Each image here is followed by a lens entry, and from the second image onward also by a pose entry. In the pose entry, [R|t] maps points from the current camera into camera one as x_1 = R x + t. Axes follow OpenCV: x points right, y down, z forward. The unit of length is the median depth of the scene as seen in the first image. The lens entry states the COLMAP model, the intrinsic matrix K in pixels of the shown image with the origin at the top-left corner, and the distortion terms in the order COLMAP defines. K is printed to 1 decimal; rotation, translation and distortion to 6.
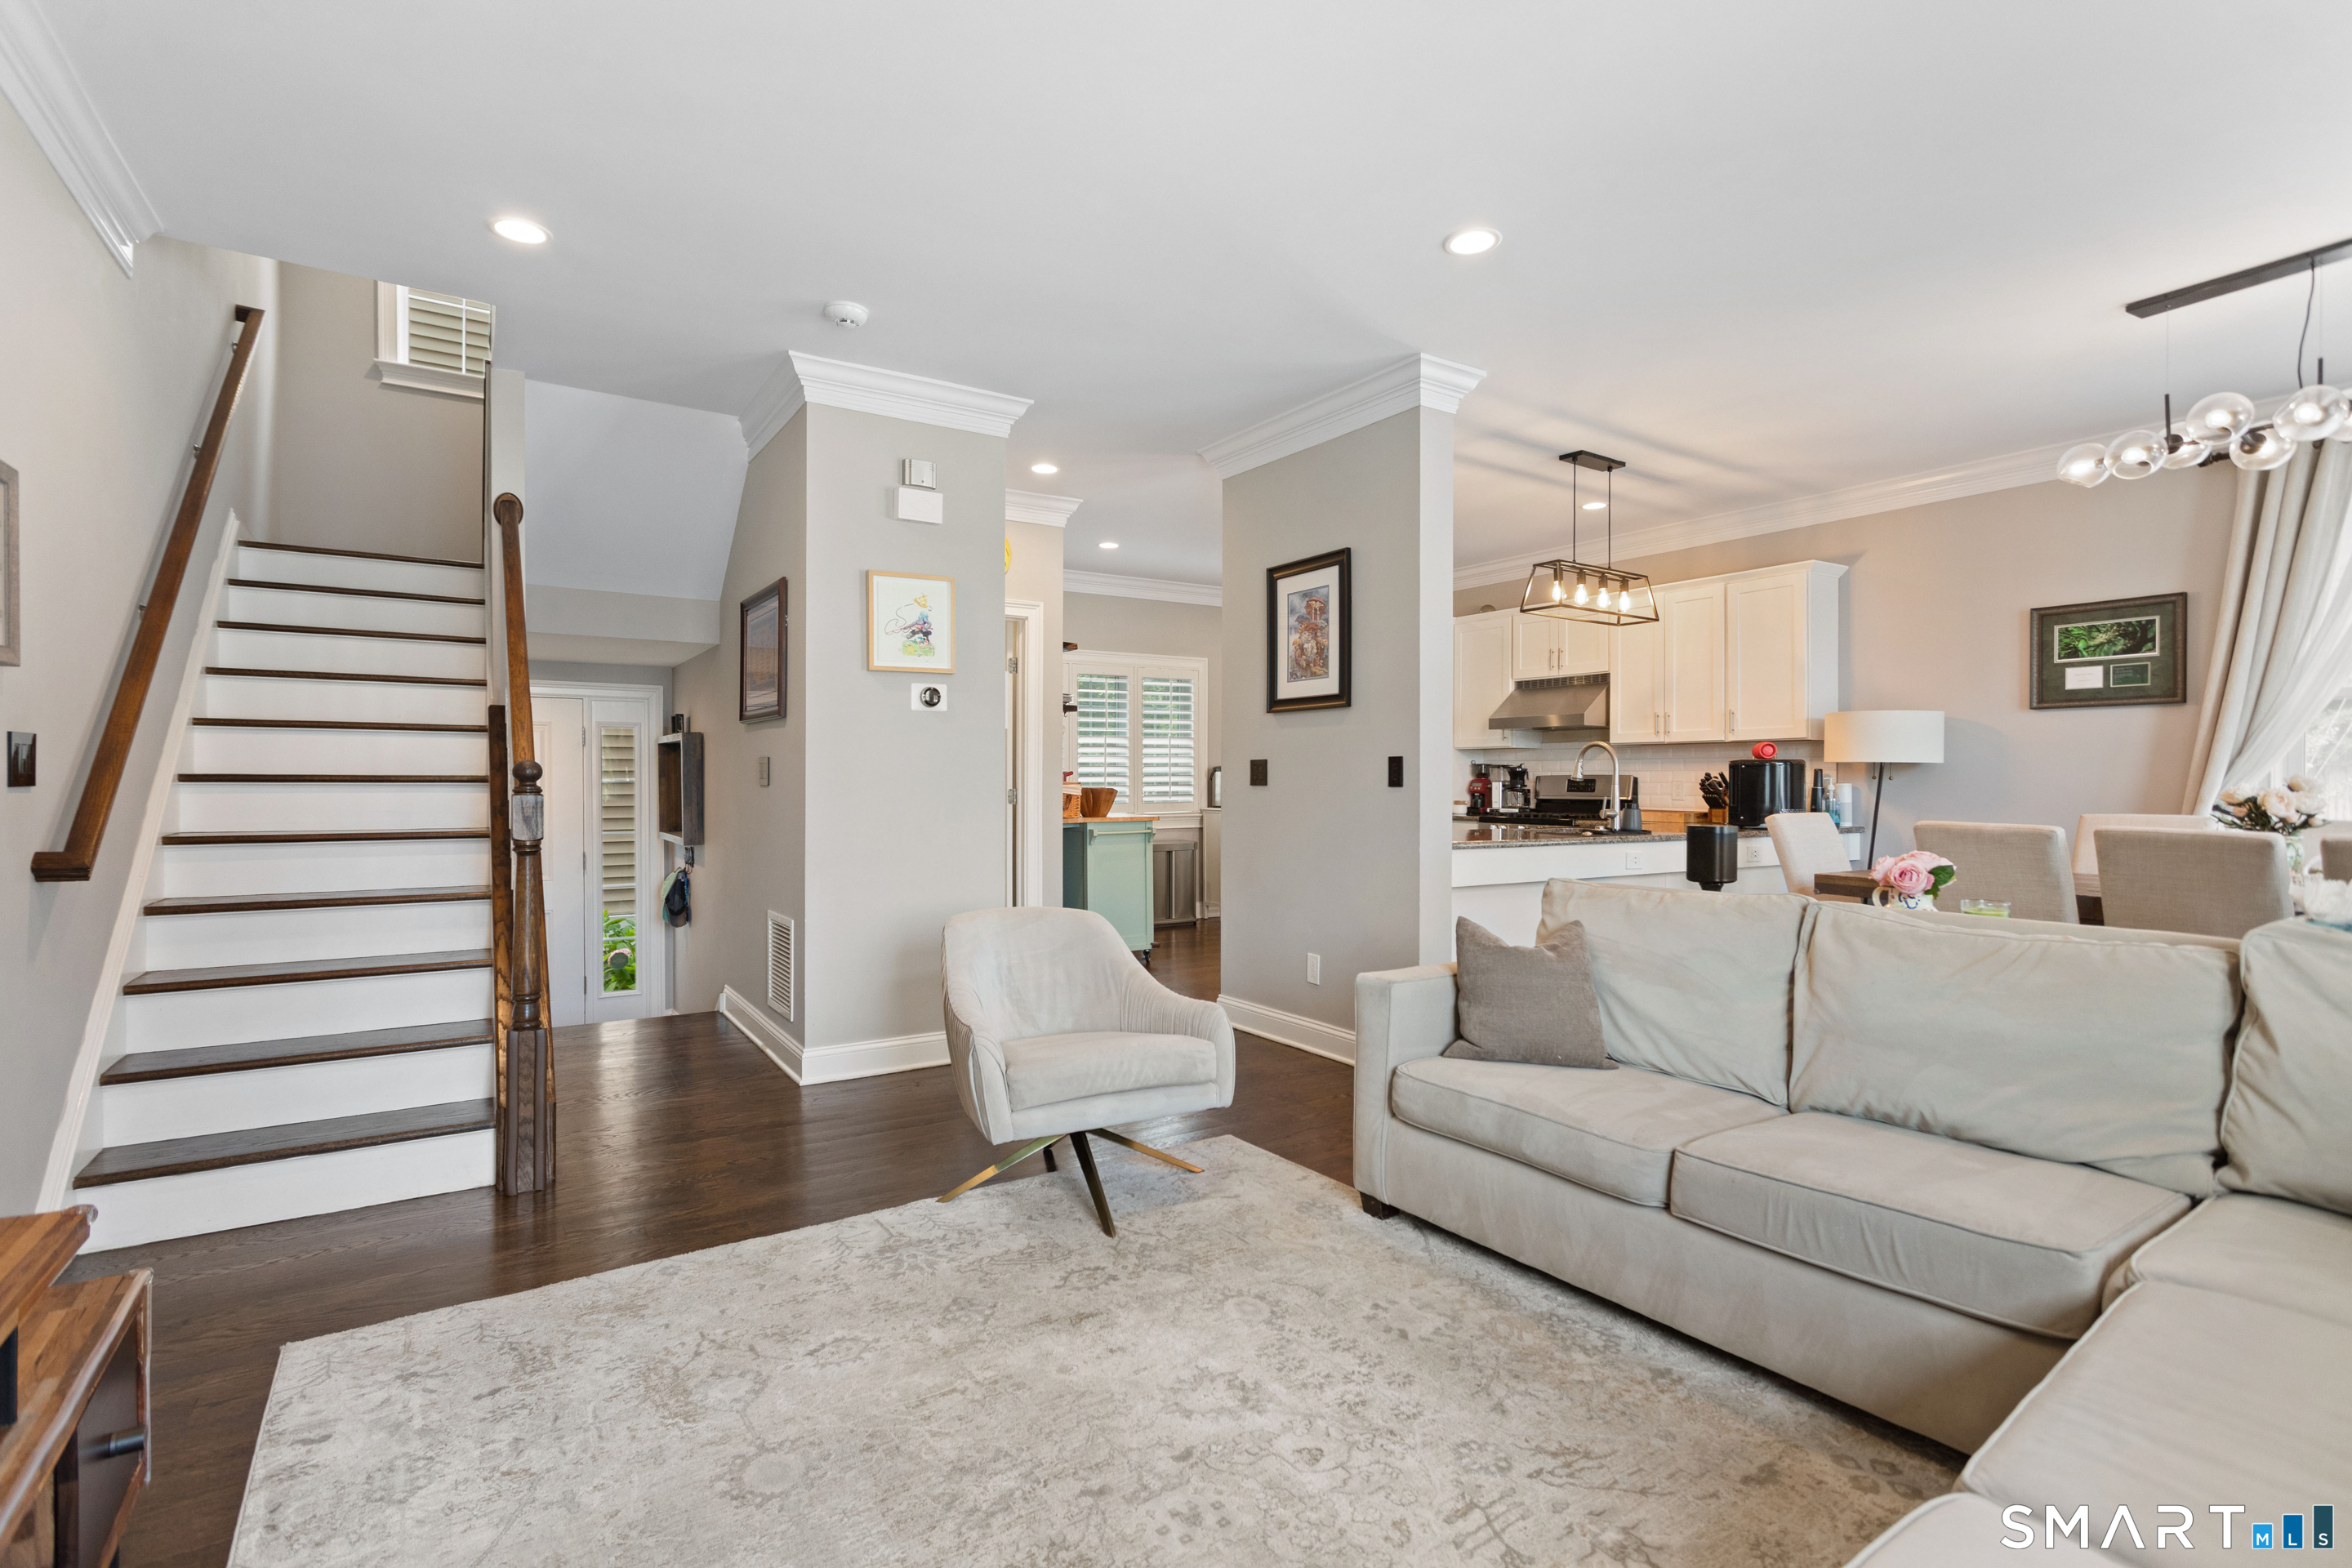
lens RADIAL K [[1112.1, 0, 1175.7], [0, 1112.1, 784.0], [0, 0, 1]] dist [0.005006, -0.000587]
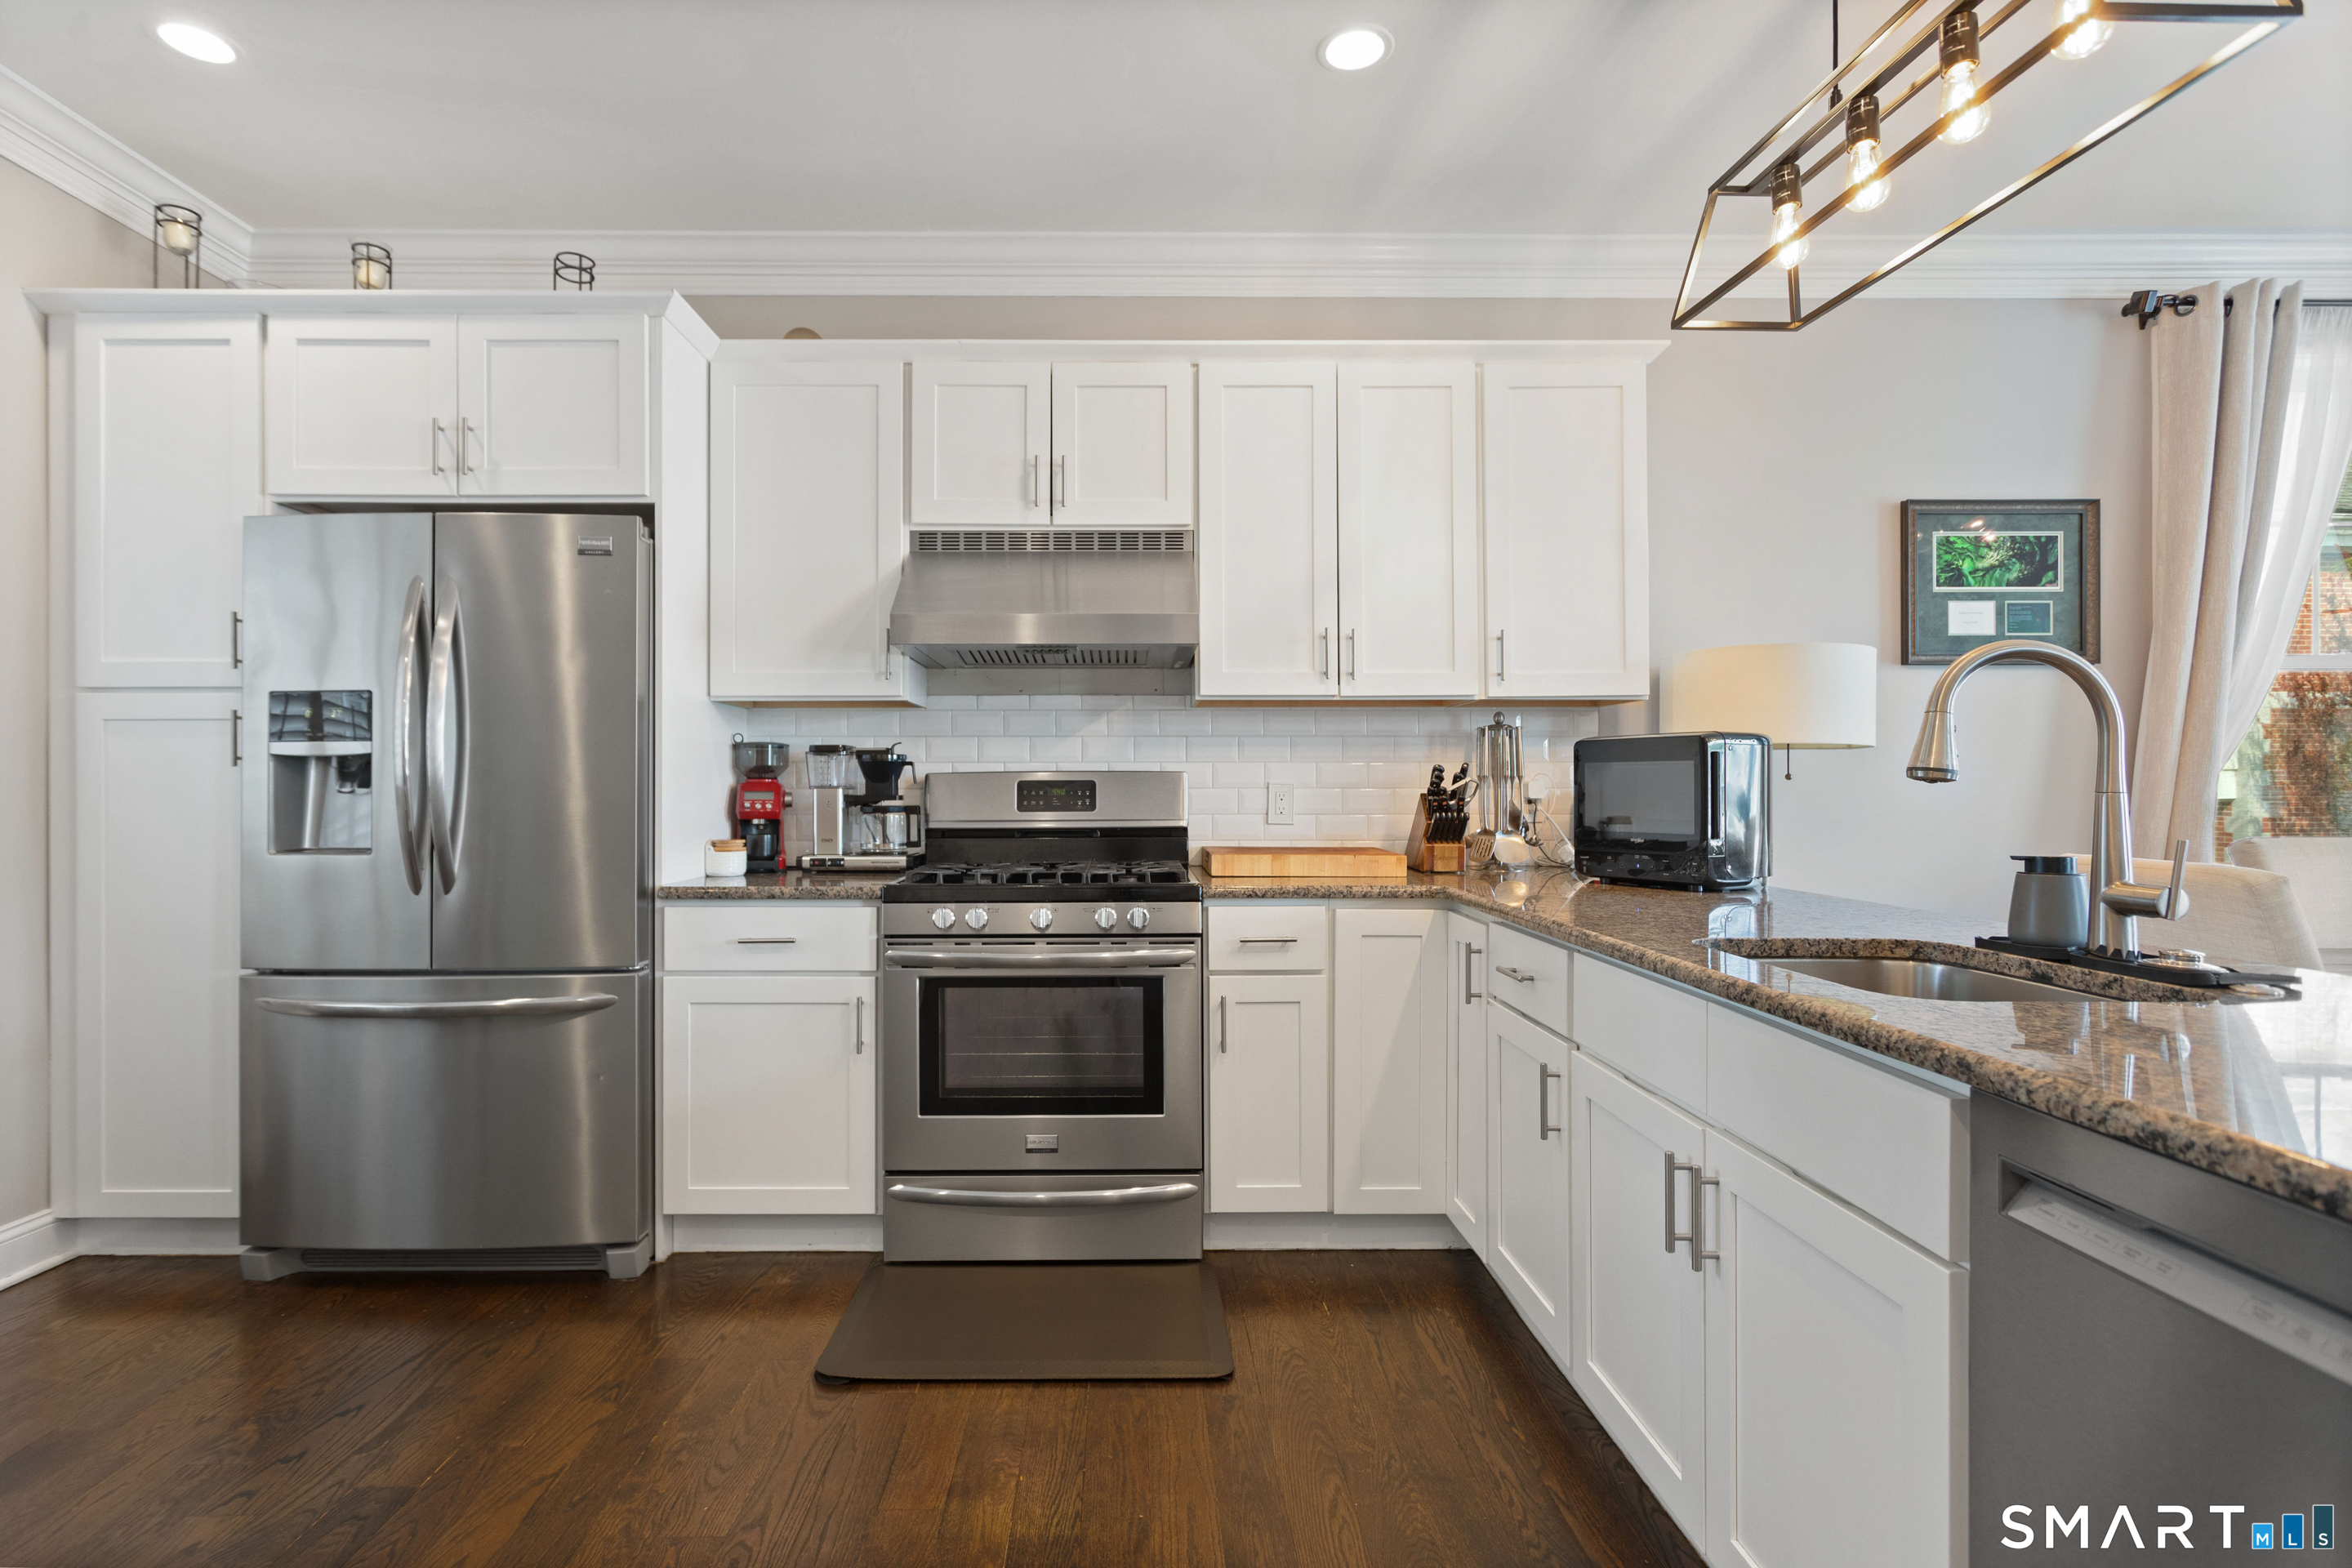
lens RADIAL K [[1112.1, 0, 1128.1], [0, 1112.1, 783.7], [0, 0, 1]] dist [0.005006, -0.000587]
pose [[0.534498, -0.001458, 0.845168, 0.017812], [0.006651, 0.999975, -0.002481, -0.002232], [-0.845143, 0.006947, 0.534494, 0.853103]]
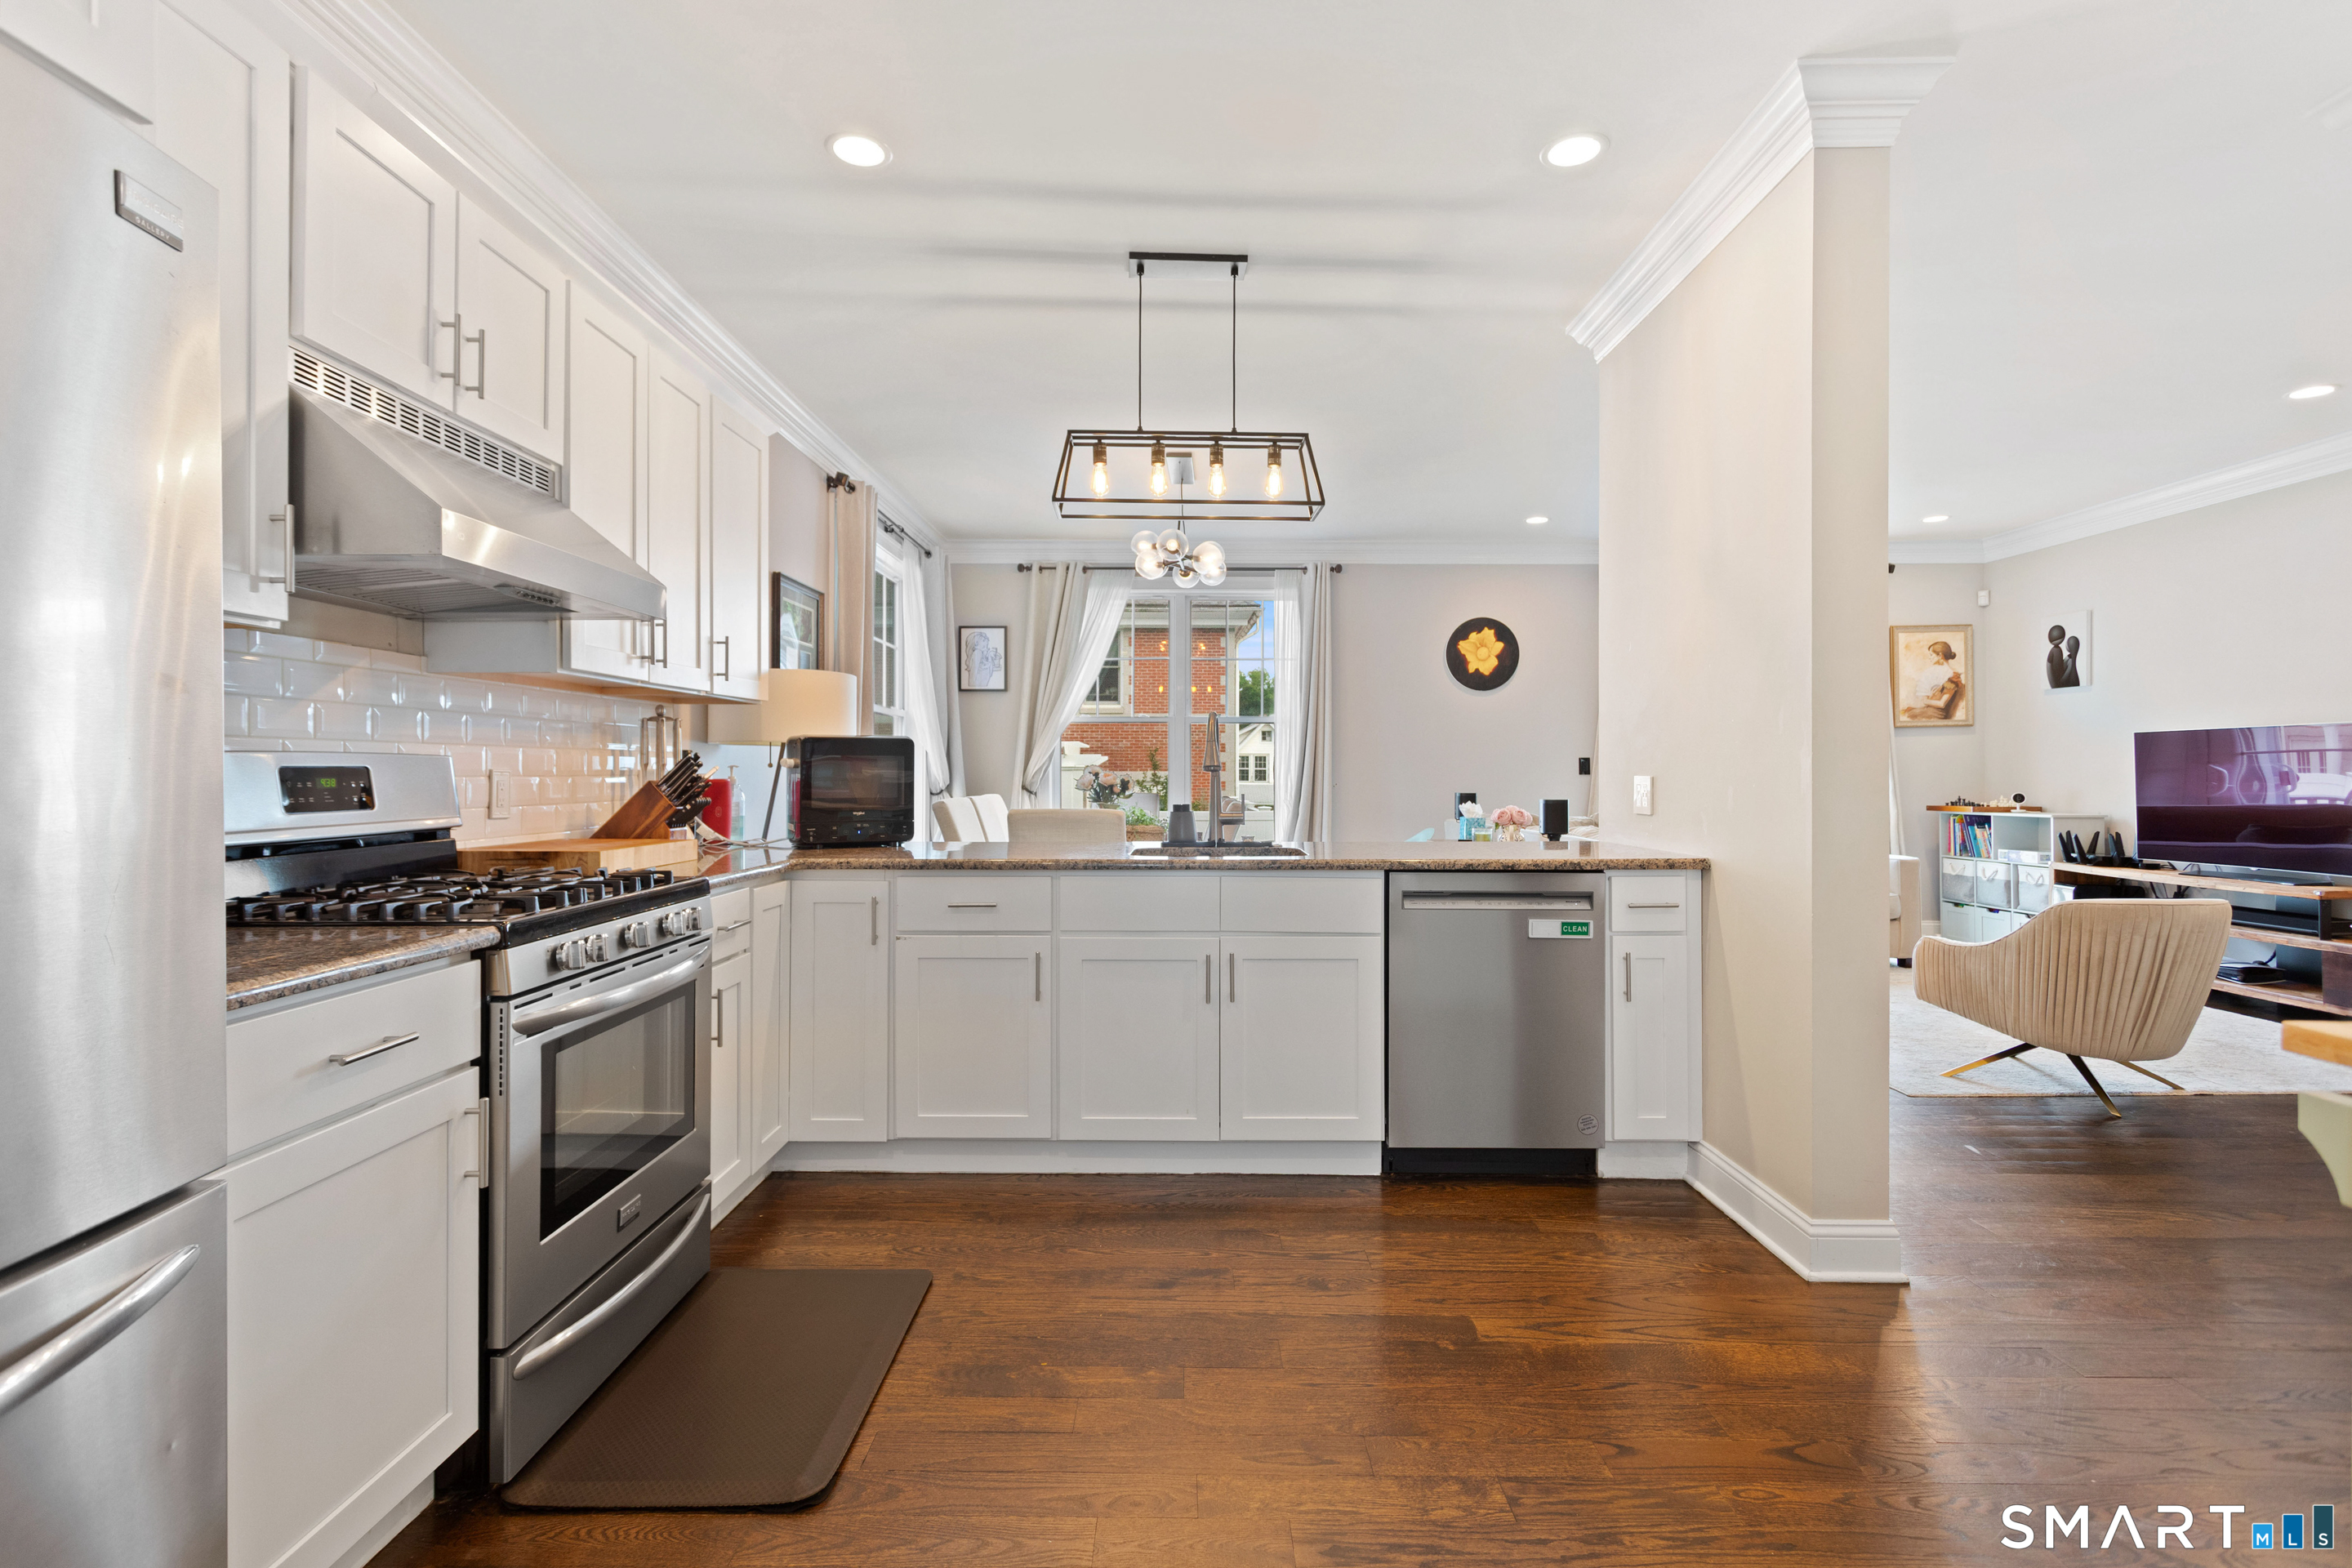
lens RADIAL K [[1112.1, 0, 1174.2], [0, 1112.1, 769.2], [0, 0, 1]] dist [0.005006, -0.000587]
pose [[-0.834081, -0.003494, 0.551631, 0.026508], [-0.000907, 0.999987, 0.004963, -0.006109], [-0.551641, 0.003639, -0.834073, 1.280304]]
